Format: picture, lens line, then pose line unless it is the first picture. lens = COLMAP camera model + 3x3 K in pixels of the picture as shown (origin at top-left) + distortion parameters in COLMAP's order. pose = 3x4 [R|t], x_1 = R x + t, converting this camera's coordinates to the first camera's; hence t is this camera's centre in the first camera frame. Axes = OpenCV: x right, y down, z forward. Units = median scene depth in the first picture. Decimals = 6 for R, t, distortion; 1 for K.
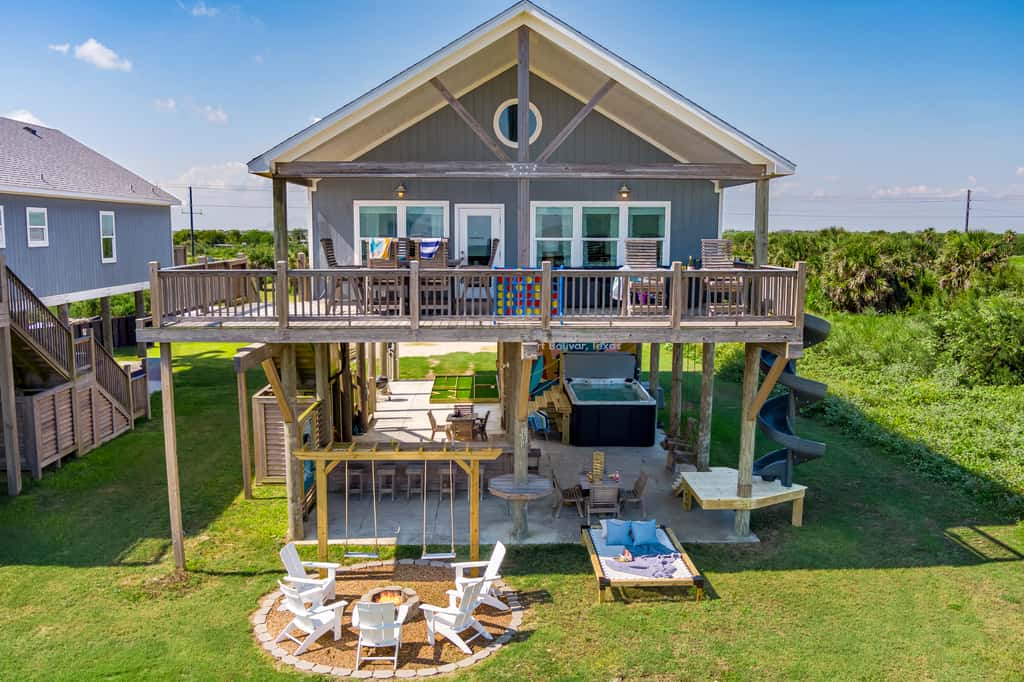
lens RADIAL K [[819.3, 0, 512.0], [0, 819.3, 341.0], [0, 0, 1]] dist [-0.072883, 0.038611]
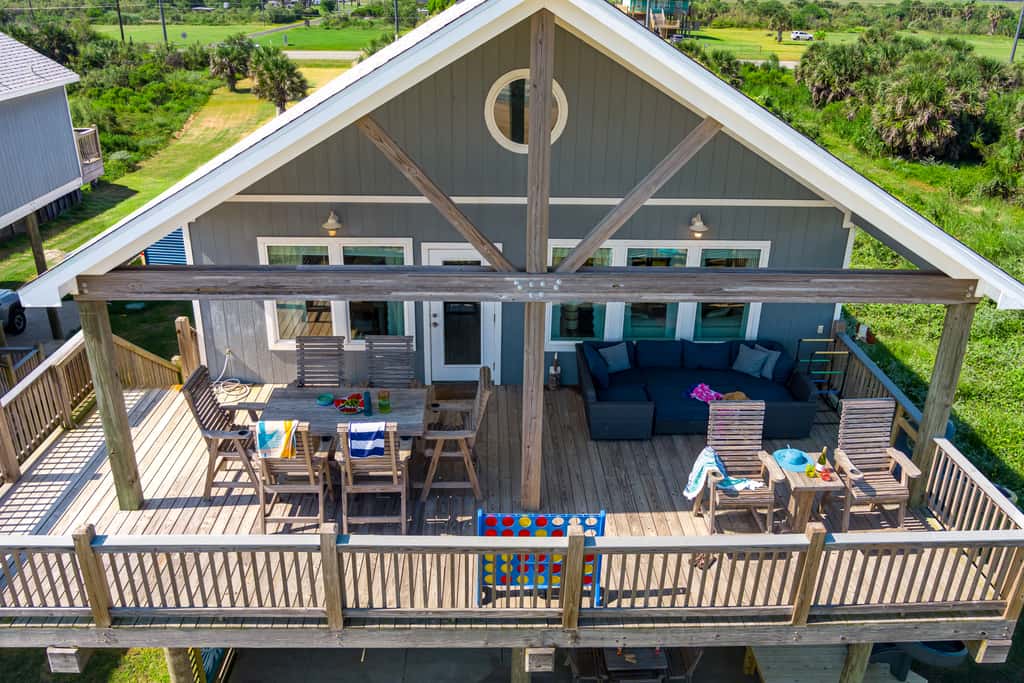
lens RADIAL K [[819.3, 0, 512.0], [0, 819.3, 341.5], [0, 0, 1]] dist [-0.072883, 0.038611]
pose [[0.999890, 0.014754, 0.001673, -0.001623], [-0.014635, 0.960269, 0.278691, -0.274443], [0.002505, -0.278684, 0.960379, 0.394985]]
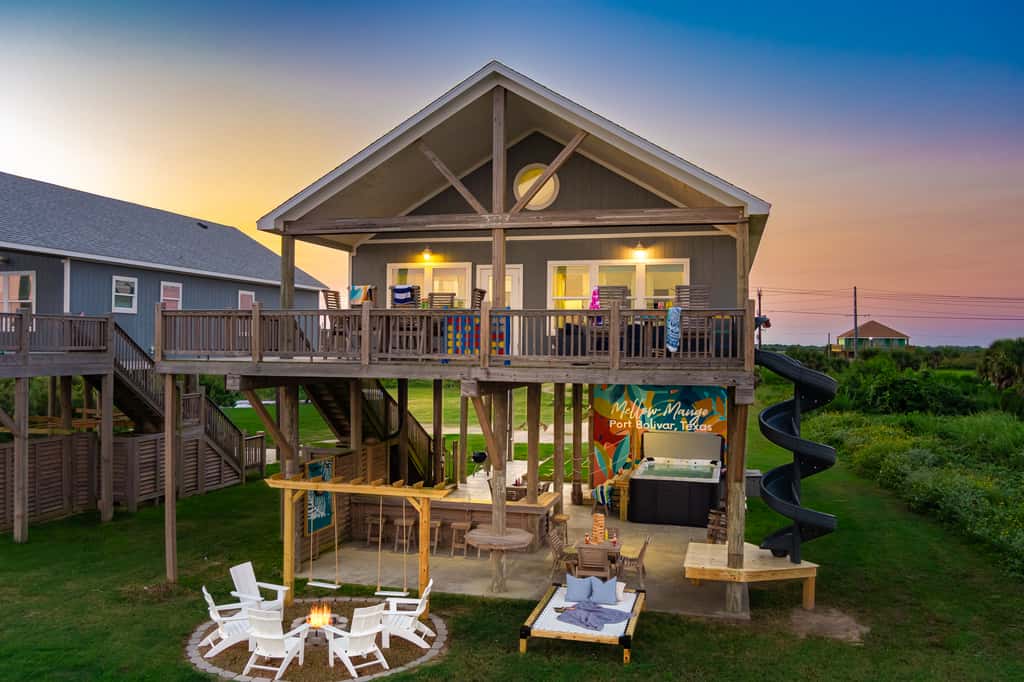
lens RADIAL K [[819.3, 0, 512.0], [0, 819.3, 341.0], [0, 0, 1]] dist [-0.072883, 0.038611]
pose [[0.958732, 0.005012, -0.284266, 0.275626], [-0.043997, 0.990416, -0.130925, 0.064266], [0.280885, 0.138028, 0.949764, 0.033639]]
